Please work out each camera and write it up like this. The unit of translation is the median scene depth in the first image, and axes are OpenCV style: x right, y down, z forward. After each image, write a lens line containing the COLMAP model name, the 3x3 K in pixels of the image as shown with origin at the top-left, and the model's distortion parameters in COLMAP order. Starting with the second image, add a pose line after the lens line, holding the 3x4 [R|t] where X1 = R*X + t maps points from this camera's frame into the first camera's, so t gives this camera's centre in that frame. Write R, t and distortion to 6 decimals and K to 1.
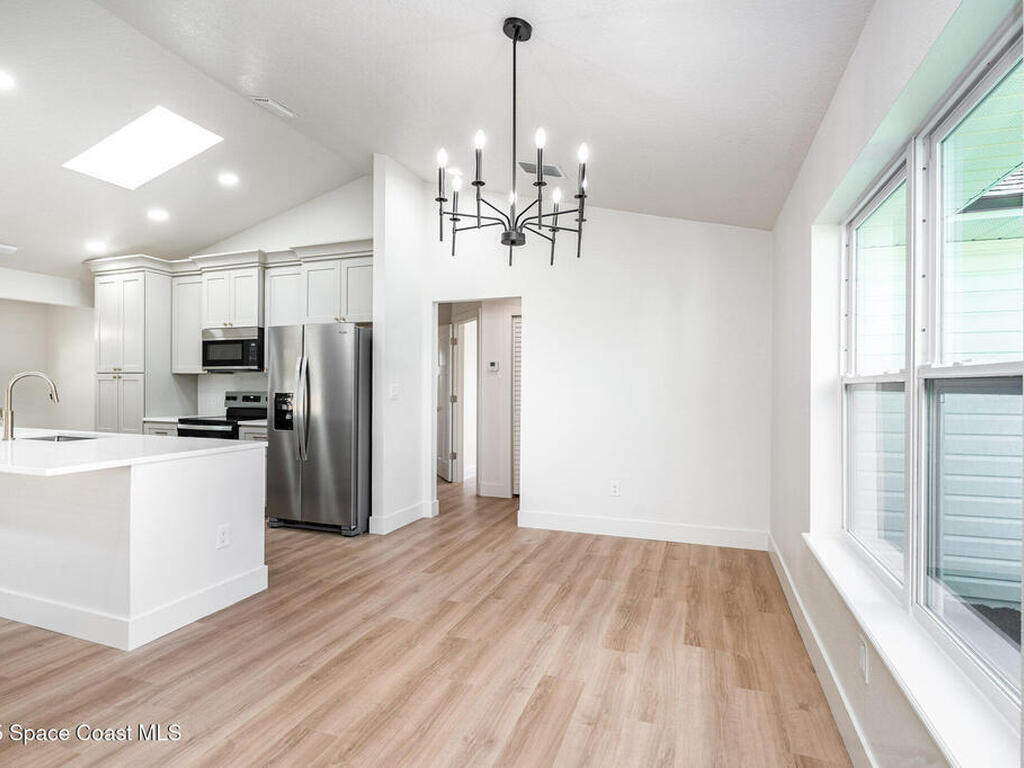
lens RADIAL K [[527.9, 0, 512.0], [0, 527.9, 384.0], [0, 0, 1]] dist [0.000031, 0.001473]
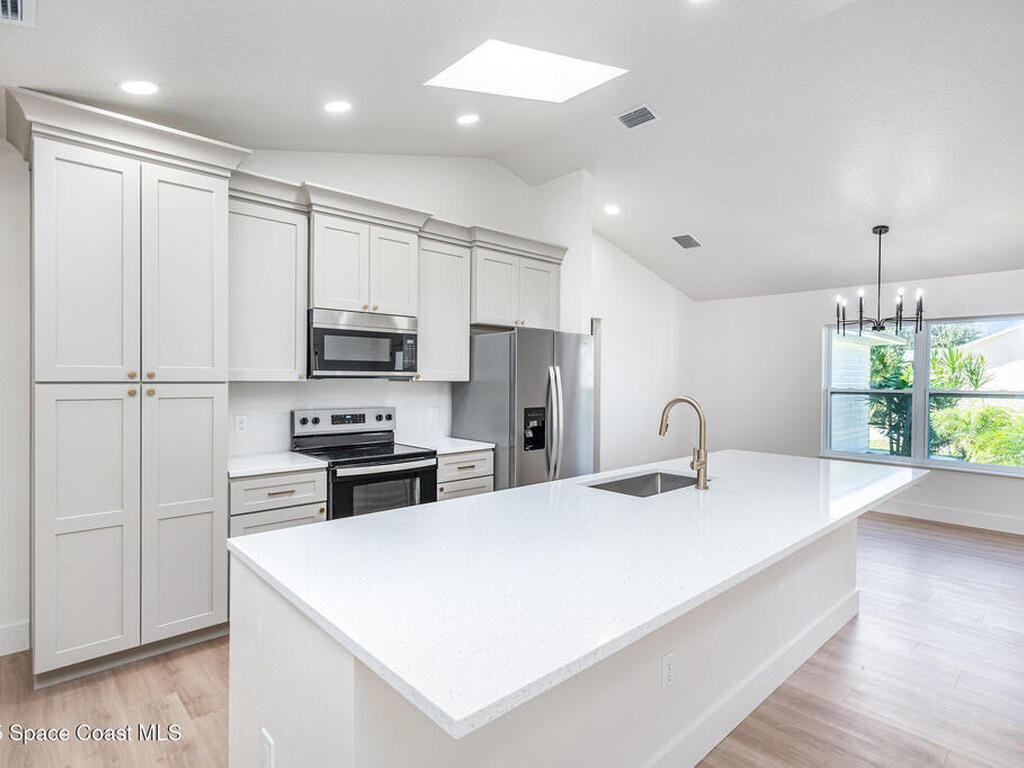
lens RADIAL K [[527.9, 0, 512.0], [0, 527.9, 384.0], [0, 0, 1]] dist [0.000031, 0.001473]
pose [[0.467202, -0.013853, 0.884042, -1.063801], [-0.011599, 0.999695, 0.021795, -0.035450], [-0.884075, -0.020437, 0.466899, 0.553565]]
